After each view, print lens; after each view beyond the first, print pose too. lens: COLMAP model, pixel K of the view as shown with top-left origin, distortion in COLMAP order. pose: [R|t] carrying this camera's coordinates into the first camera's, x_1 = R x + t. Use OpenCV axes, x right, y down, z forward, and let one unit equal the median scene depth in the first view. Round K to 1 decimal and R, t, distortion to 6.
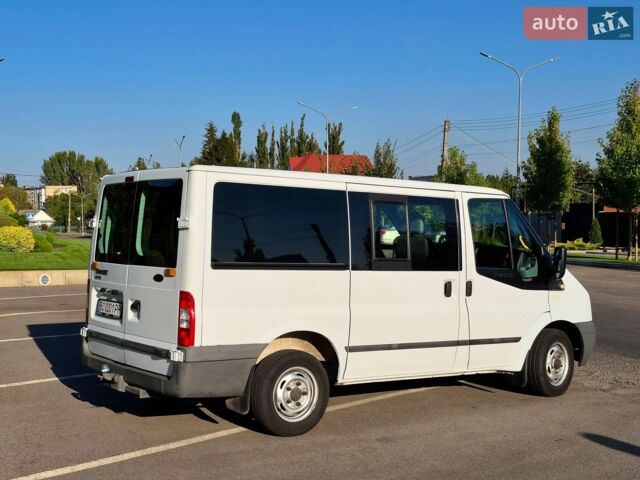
lens RADIAL K [[905.3, 0, 320.0], [0, 905.3, 240.0], [0, 0, 1]] dist [0.143442, -0.054274]
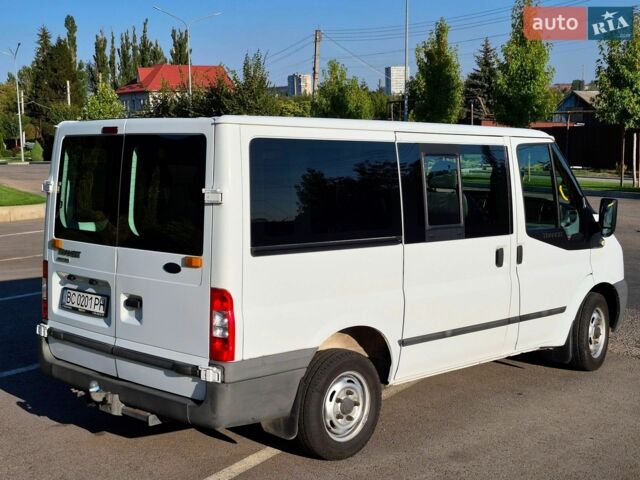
lens RADIAL K [[935.8, 0, 320.0], [0, 935.8, 240.0], [0, 0, 1]] dist [0.147240, -0.155583]
pose [[0.985665, -0.031848, 0.165680, -0.156644], [0.016474, 0.995497, 0.093355, -0.042875], [-0.167907, -0.089288, 0.981751, 0.193712]]
